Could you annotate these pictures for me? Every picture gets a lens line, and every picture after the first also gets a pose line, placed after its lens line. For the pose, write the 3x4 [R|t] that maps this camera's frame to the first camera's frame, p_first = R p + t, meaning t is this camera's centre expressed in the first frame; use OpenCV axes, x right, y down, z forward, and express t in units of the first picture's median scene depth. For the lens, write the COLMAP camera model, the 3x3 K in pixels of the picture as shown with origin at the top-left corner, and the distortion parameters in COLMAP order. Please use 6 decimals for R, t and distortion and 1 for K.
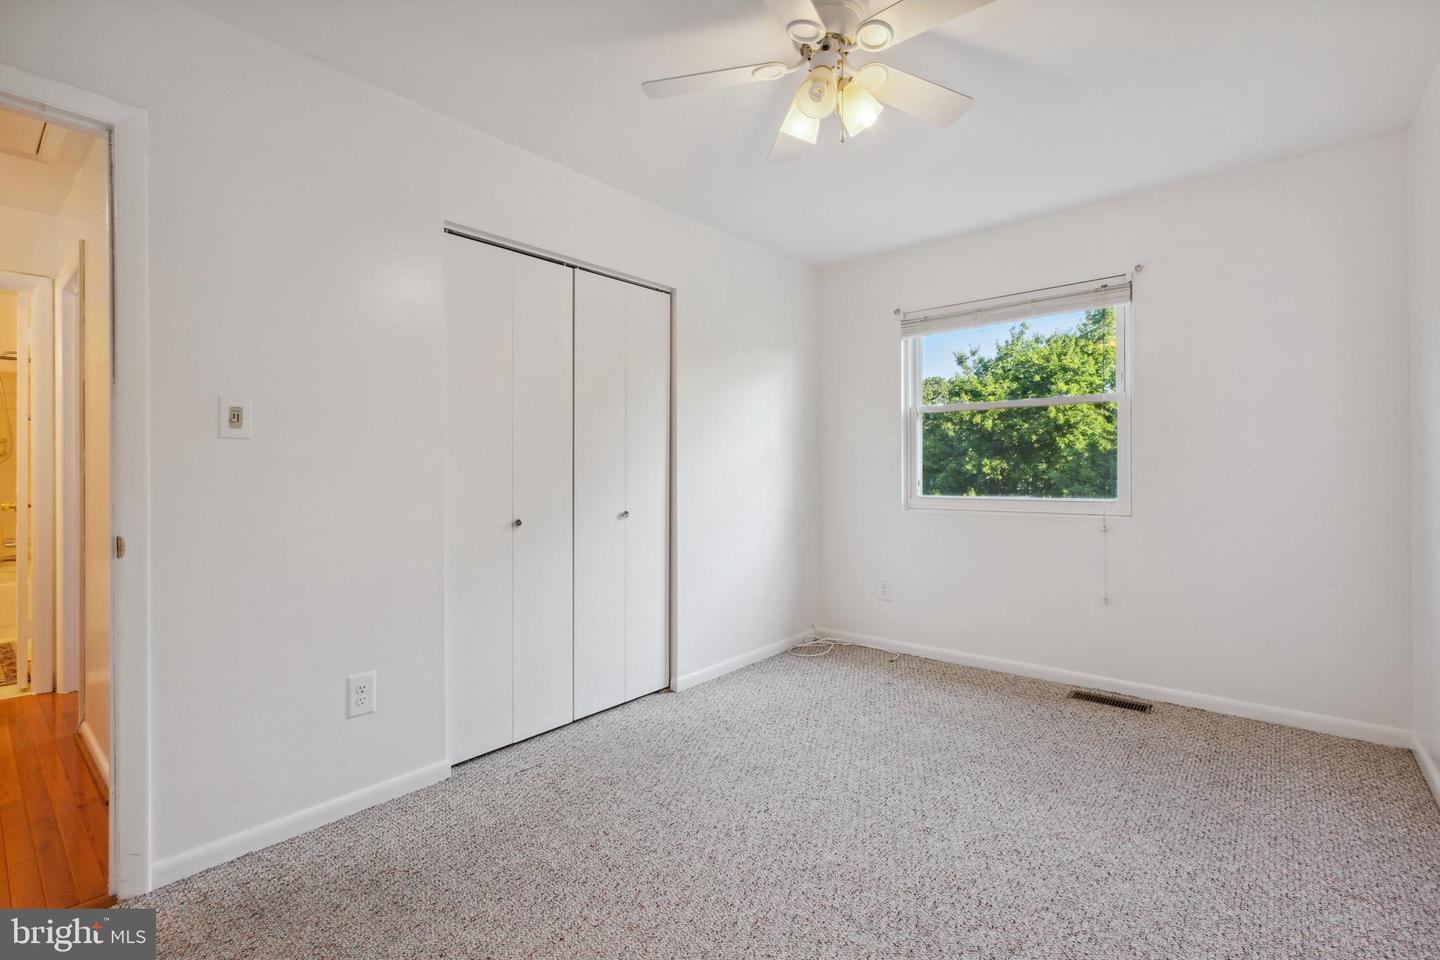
lens RADIAL K [[656.7, 0, 722.4], [0, 656.7, 475.1], [0, 0, 1]] dist [0.001669, -0.000181]
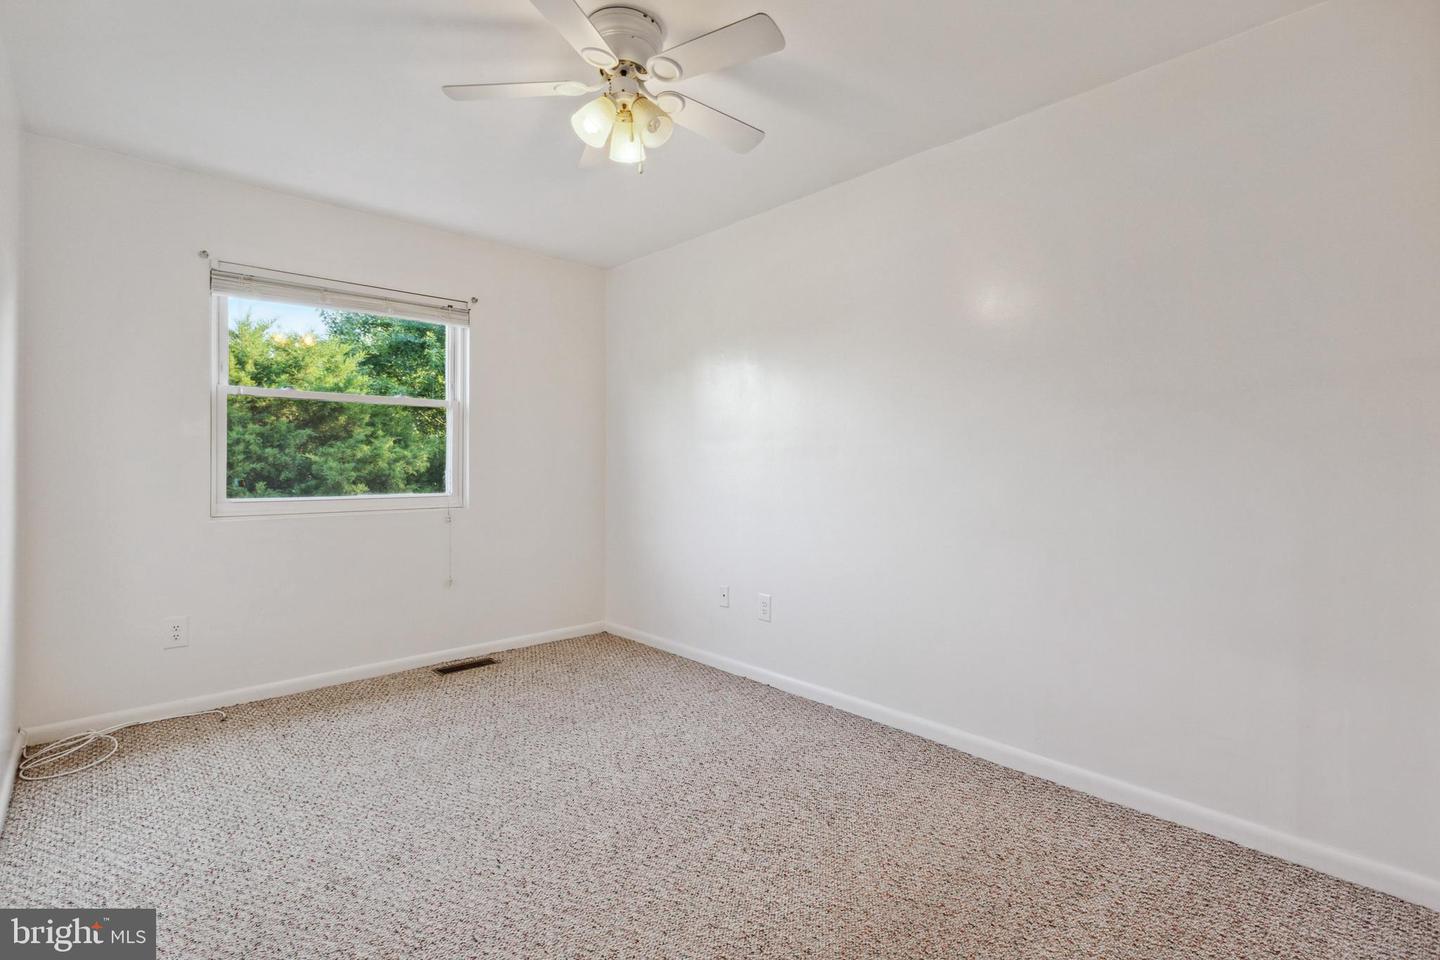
lens RADIAL K [[656.7, 0, 722.8], [0, 656.7, 473.1], [0, 0, 1]] dist [0.001669, -0.000181]
pose [[0.117064, -0.006358, 0.993104, -0.491621], [0.005981, 0.999966, 0.005697, -0.001931], [-0.993106, 0.005273, 0.117098, 0.394088]]
